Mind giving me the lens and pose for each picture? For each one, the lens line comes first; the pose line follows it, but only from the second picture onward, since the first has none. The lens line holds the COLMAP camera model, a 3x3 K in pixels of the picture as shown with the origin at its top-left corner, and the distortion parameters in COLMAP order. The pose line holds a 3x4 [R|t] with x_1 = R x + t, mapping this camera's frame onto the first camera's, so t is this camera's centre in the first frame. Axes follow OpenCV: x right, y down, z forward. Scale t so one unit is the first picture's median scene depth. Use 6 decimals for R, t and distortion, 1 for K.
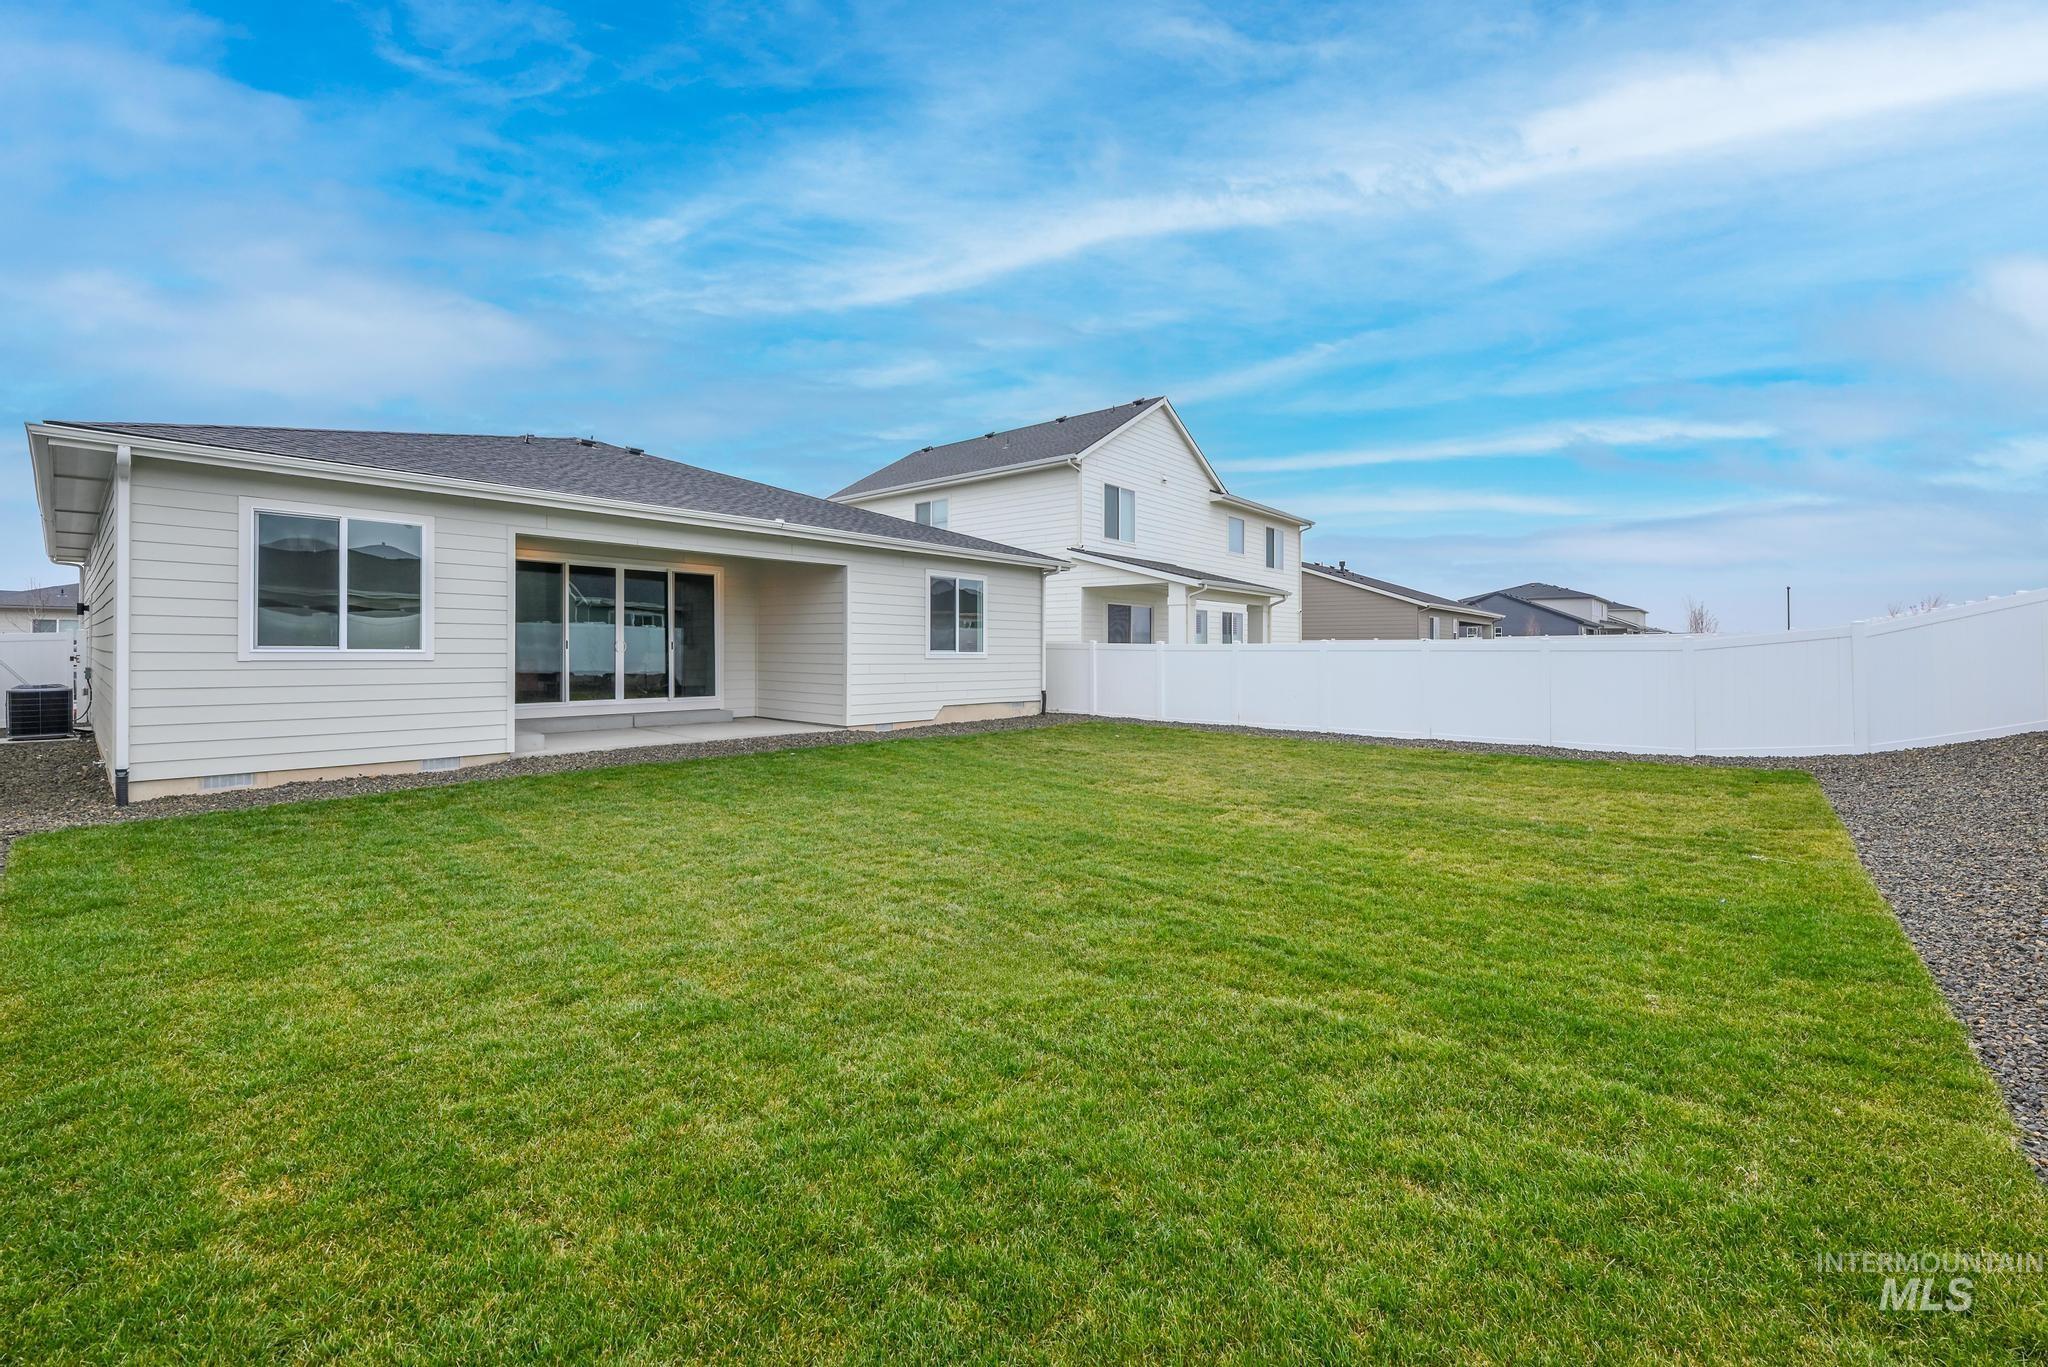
lens RADIAL K [[823.2, 0, 1020.4], [0, 823.2, 652.3], [0, 0, 1]] dist [-0.000100, -0.000010]
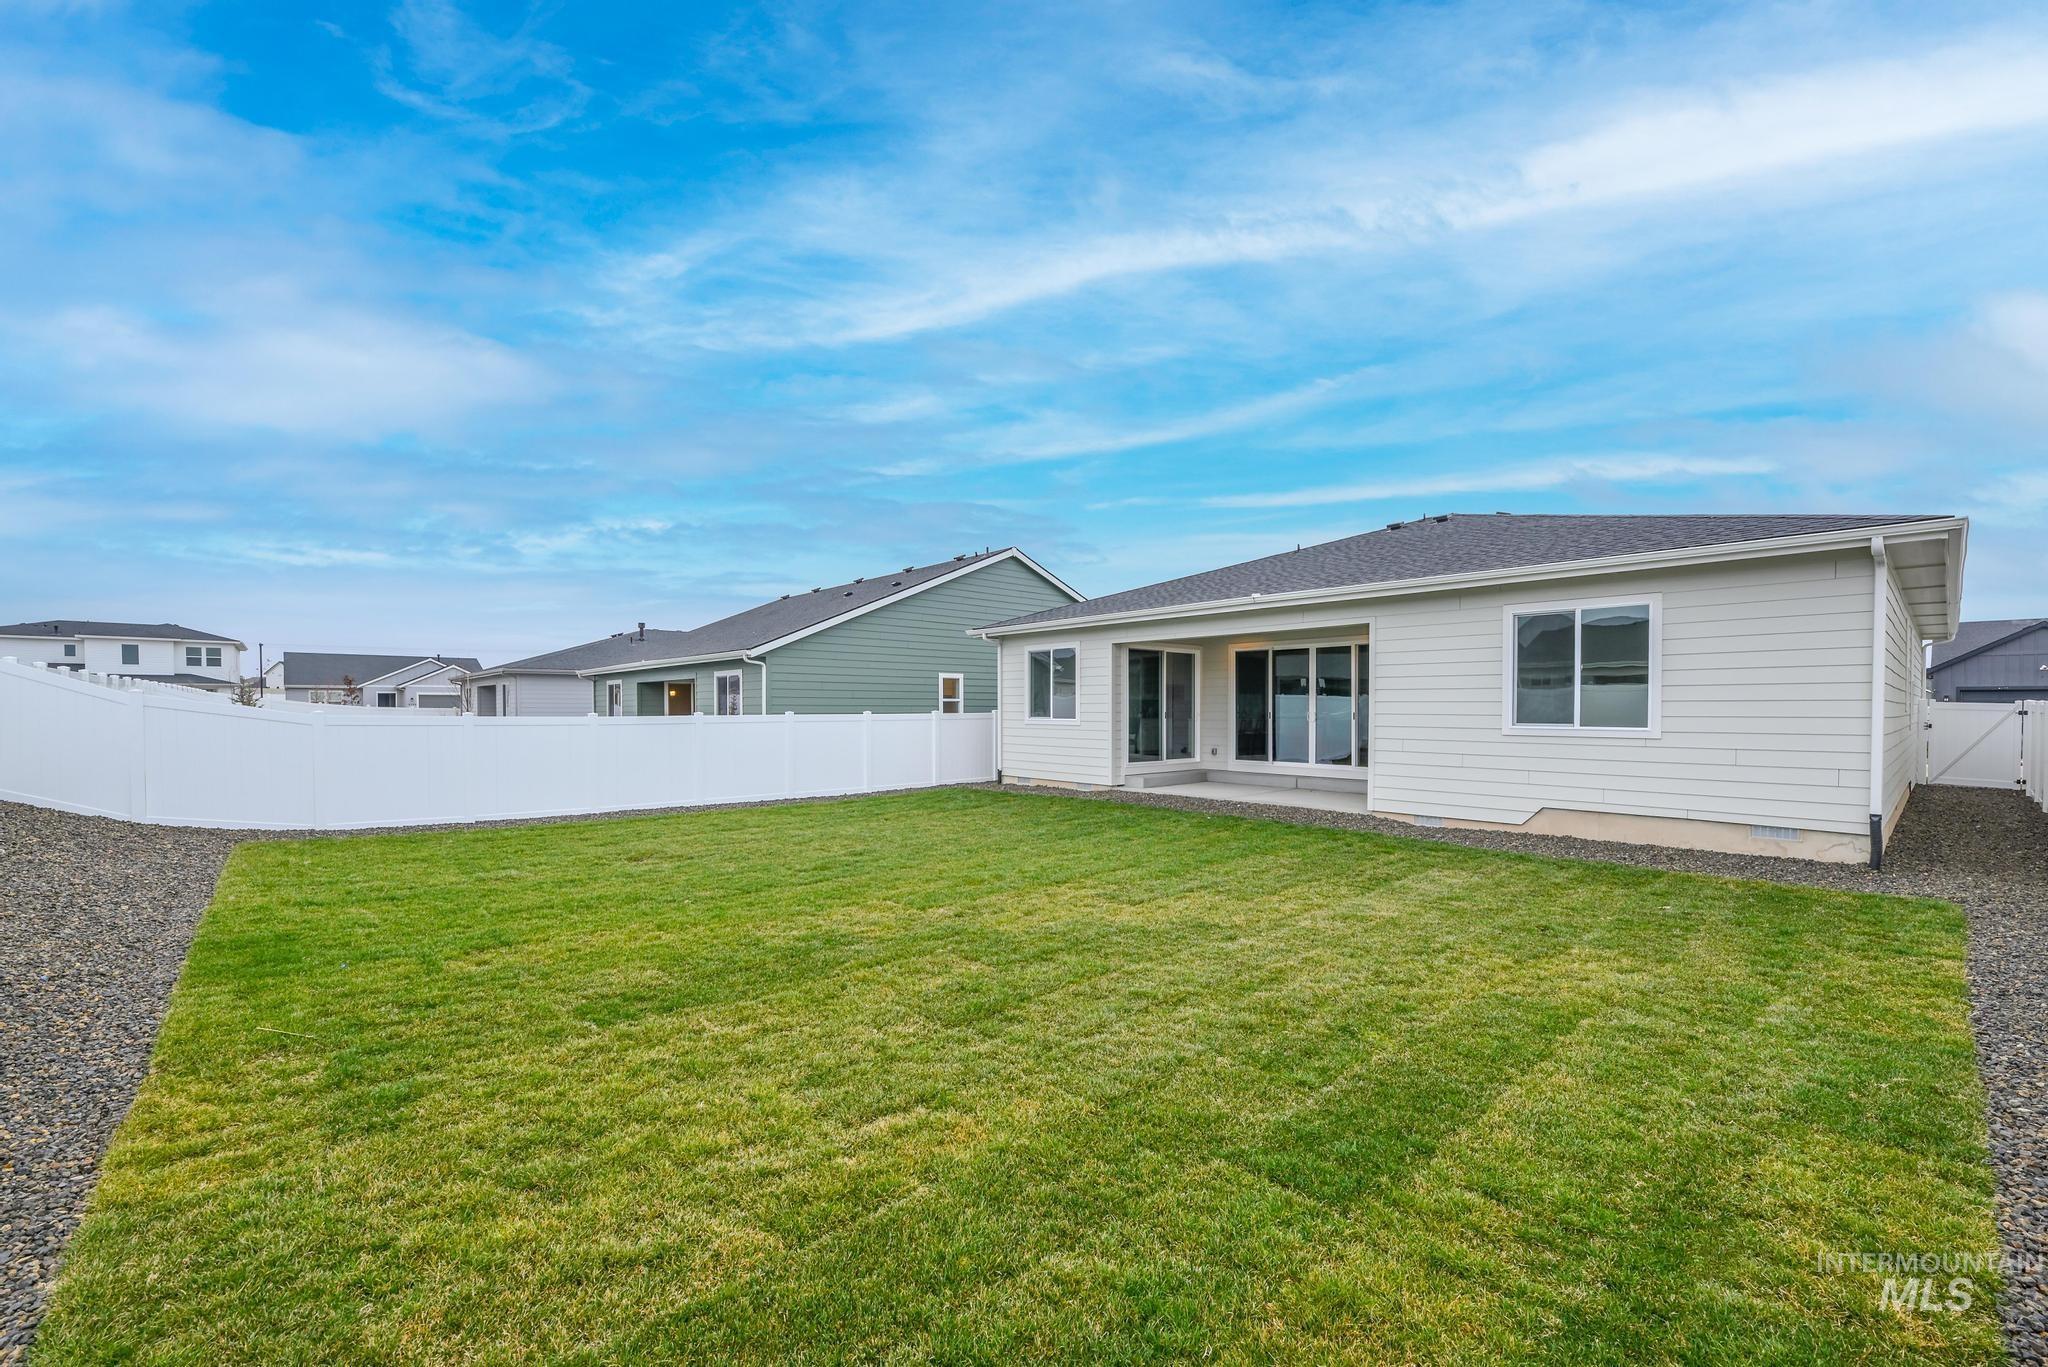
lens RADIAL K [[806.9, 0, 1063.4], [0, 806.9, 728.3], [0, 0, 1]] dist [0.000626, 0.000033]
pose [[-0.055699, 0.010430, -0.998393, 0.577757], [-0.016287, 0.999803, 0.011353, 0.000429], [0.998315, 0.016894, -0.055518, 0.660587]]
